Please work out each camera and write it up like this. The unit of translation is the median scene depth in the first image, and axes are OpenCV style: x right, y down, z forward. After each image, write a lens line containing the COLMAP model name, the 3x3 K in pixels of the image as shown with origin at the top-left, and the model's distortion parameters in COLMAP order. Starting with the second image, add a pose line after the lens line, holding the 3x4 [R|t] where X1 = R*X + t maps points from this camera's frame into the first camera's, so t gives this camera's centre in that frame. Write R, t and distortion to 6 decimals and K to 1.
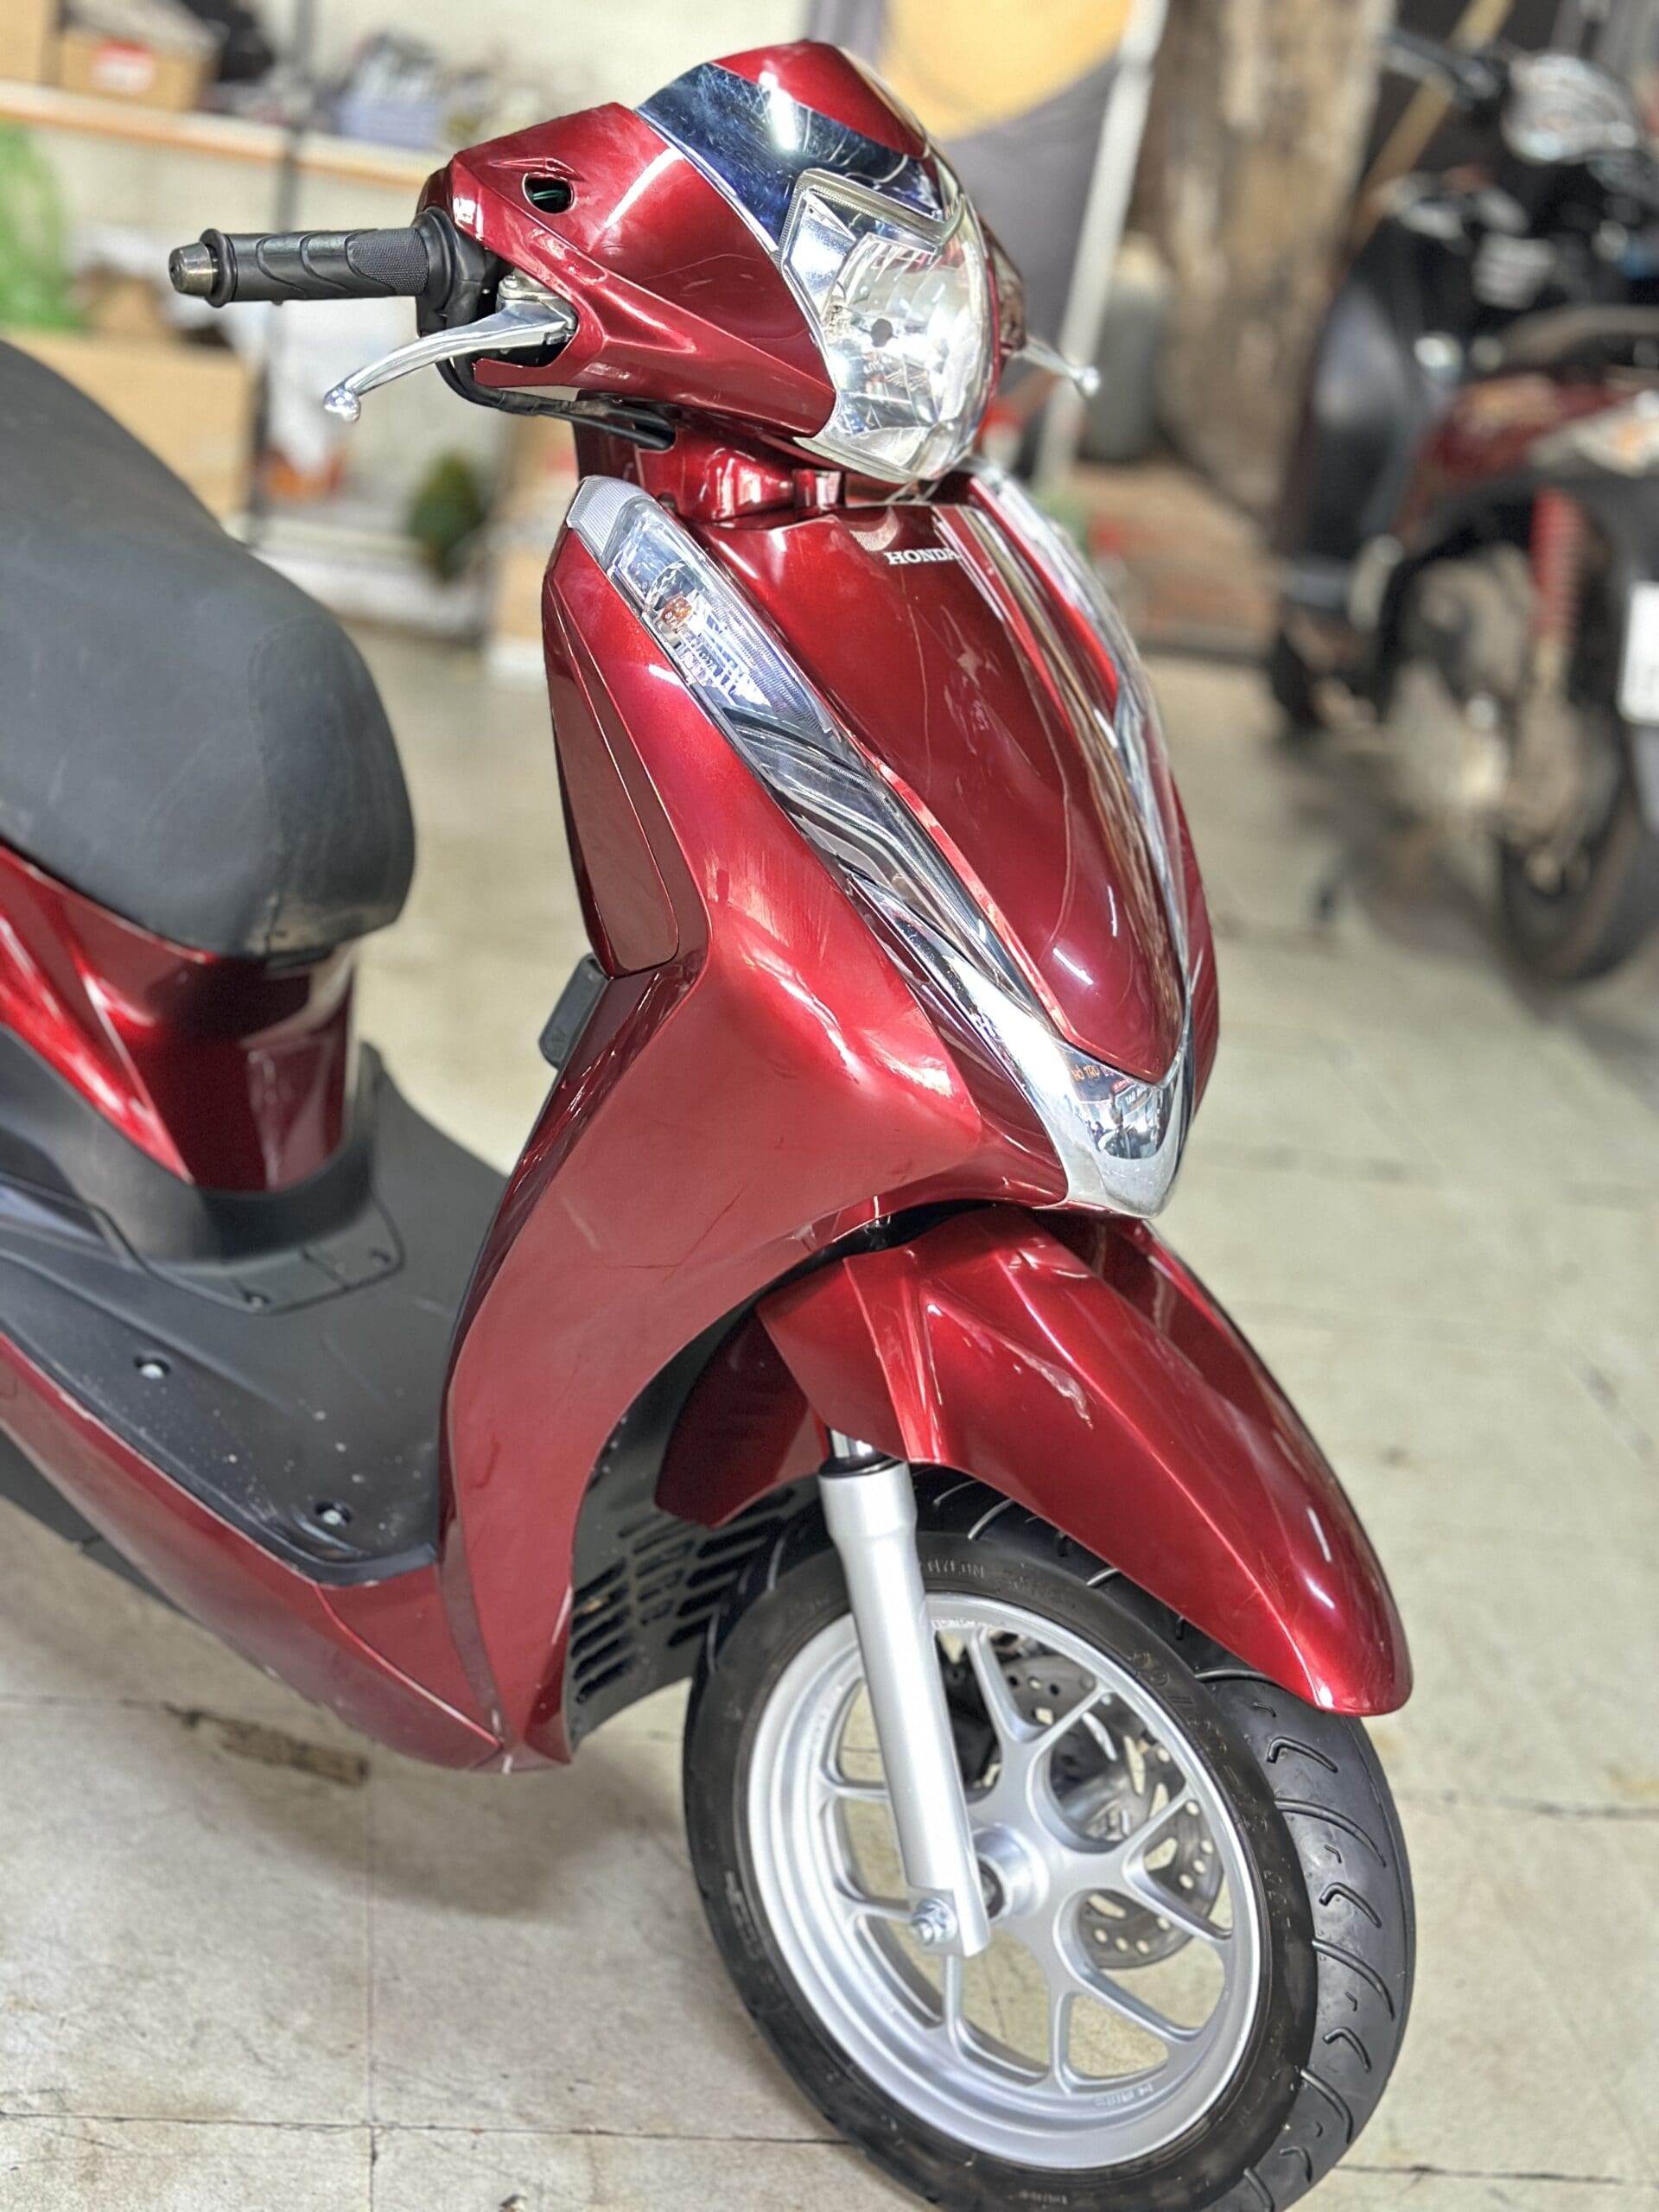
lens RADIAL K [[3040.5, 0, 829.5], [0, 3040.5, 1106.0], [0, 0, 1]] dist [0.200791, -0.430510]
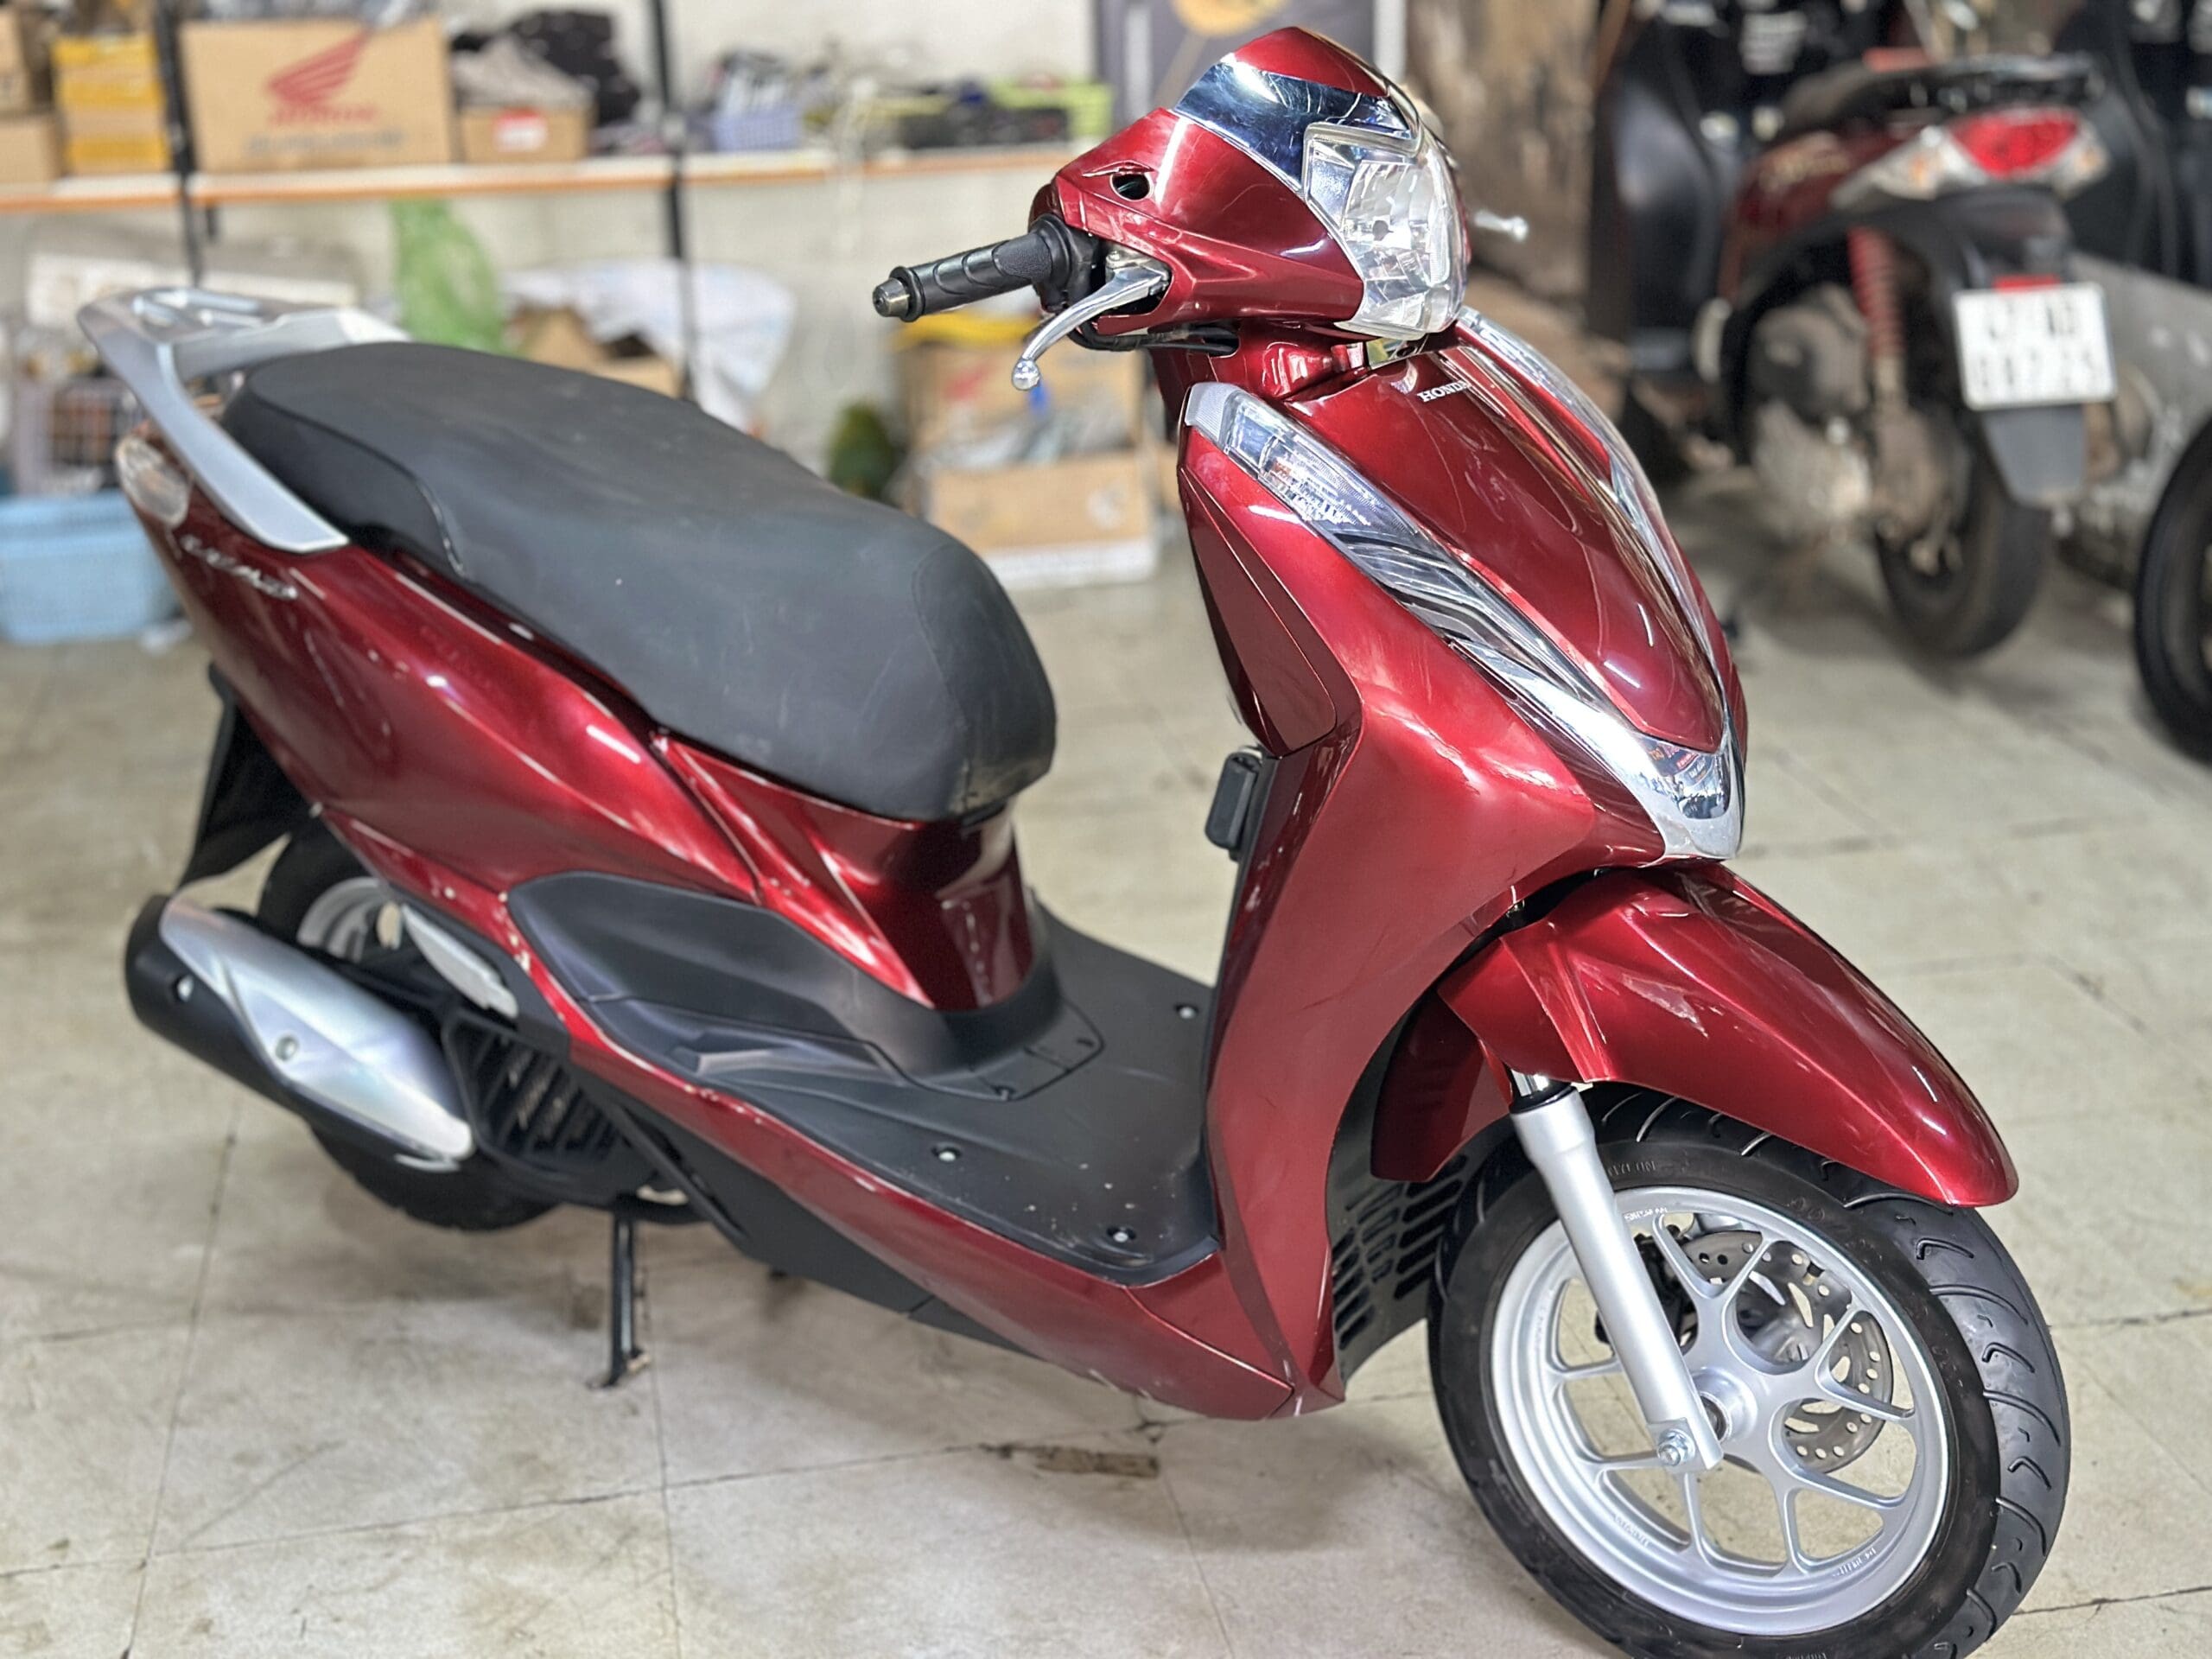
lens RADIAL K [[3040.5, 0, 1106.0], [0, 3040.5, 829.5], [0, 0, 1]] dist [0.200791, -0.430510]
pose [[0.978659, -0.203683, -0.027196, -0.099032], [0.202147, 0.978044, -0.050666, 0.032874], [0.036918, 0.044087, 0.998345, -0.248410]]
